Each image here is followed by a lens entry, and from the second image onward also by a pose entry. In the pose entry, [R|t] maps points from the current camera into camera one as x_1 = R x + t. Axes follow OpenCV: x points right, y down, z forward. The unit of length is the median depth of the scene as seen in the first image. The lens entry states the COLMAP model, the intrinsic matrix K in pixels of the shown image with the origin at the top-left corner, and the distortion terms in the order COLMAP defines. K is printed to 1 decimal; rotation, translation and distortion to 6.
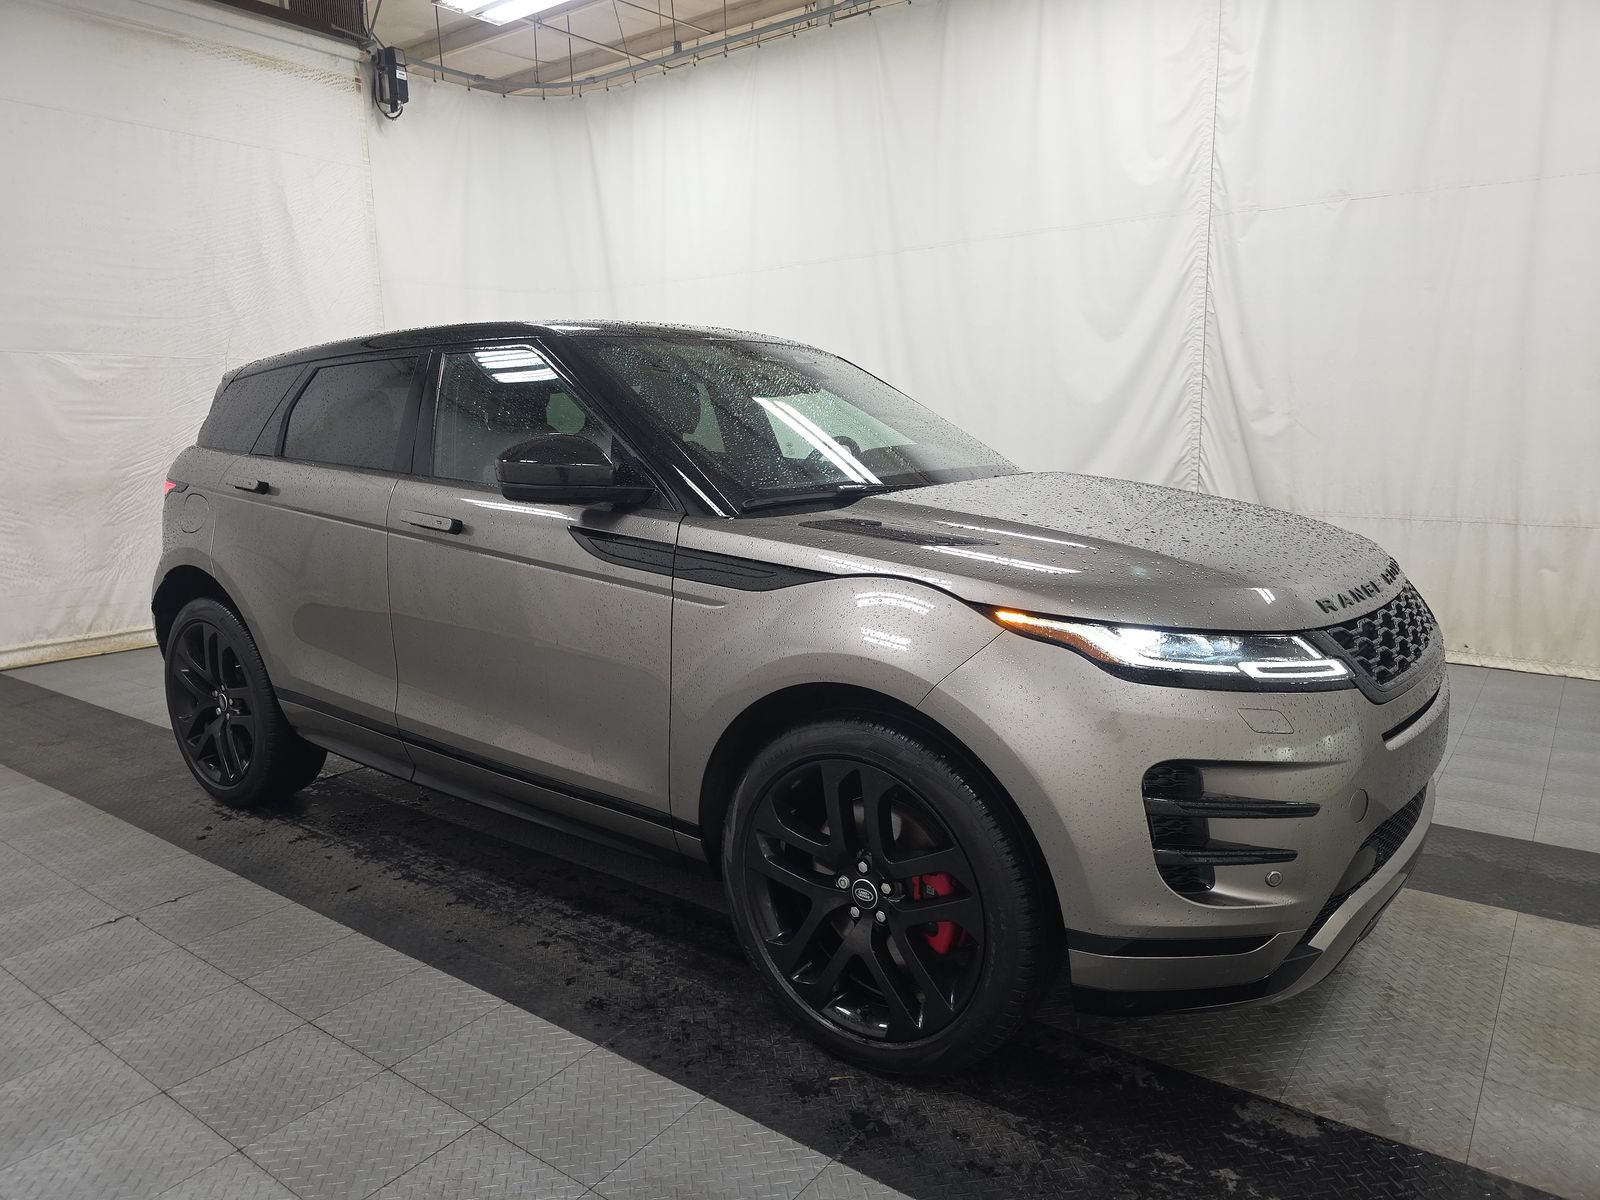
lens RADIAL K [[1082.8, 0, 800.0], [0, 1082.8, 600.0], [0, 0, 1]] dist [0.095608, -0.139285]
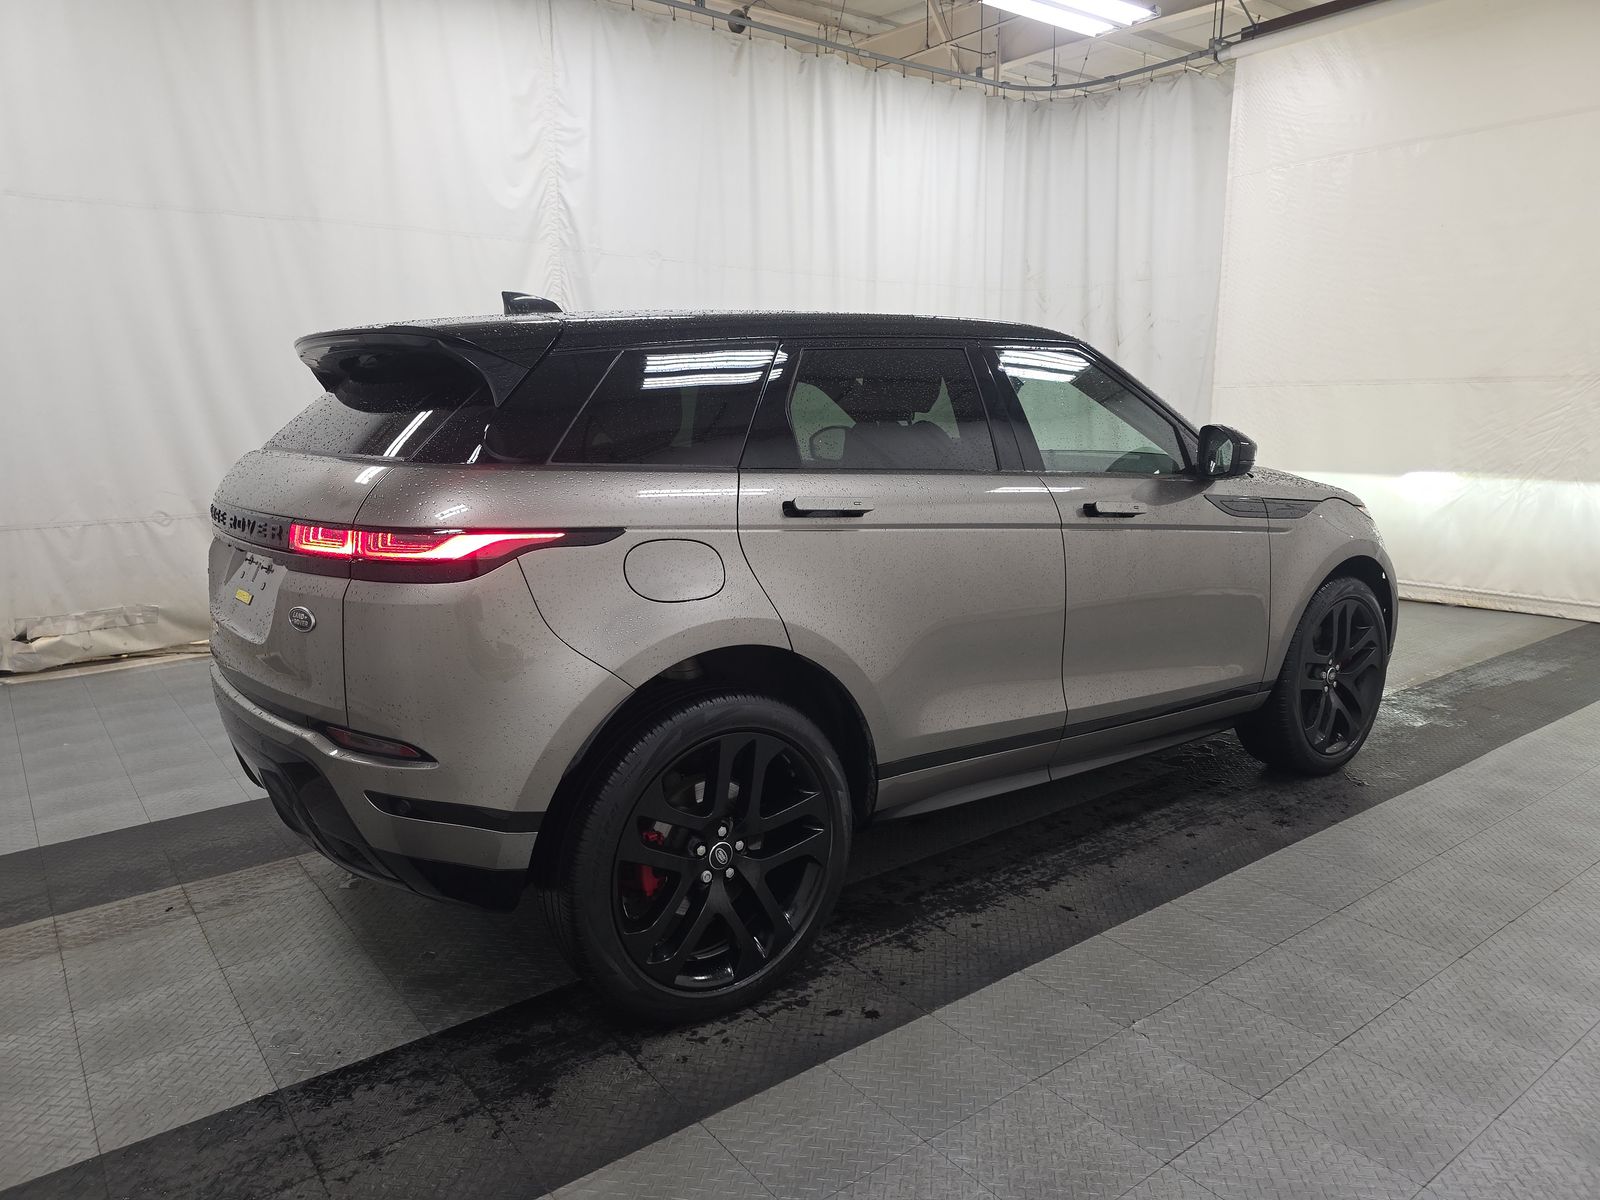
lens RADIAL K [[1069.2, 0, 806.3], [0, 1069.2, 575.6], [0, 0, 1]] dist [0.037211, 0.000139]
pose [[0.275523, -0.136668, 0.951530, -1.317295], [0.165281, 0.981837, 0.093163, -0.143696], [-0.946979, 0.131601, 0.293107, 0.907276]]
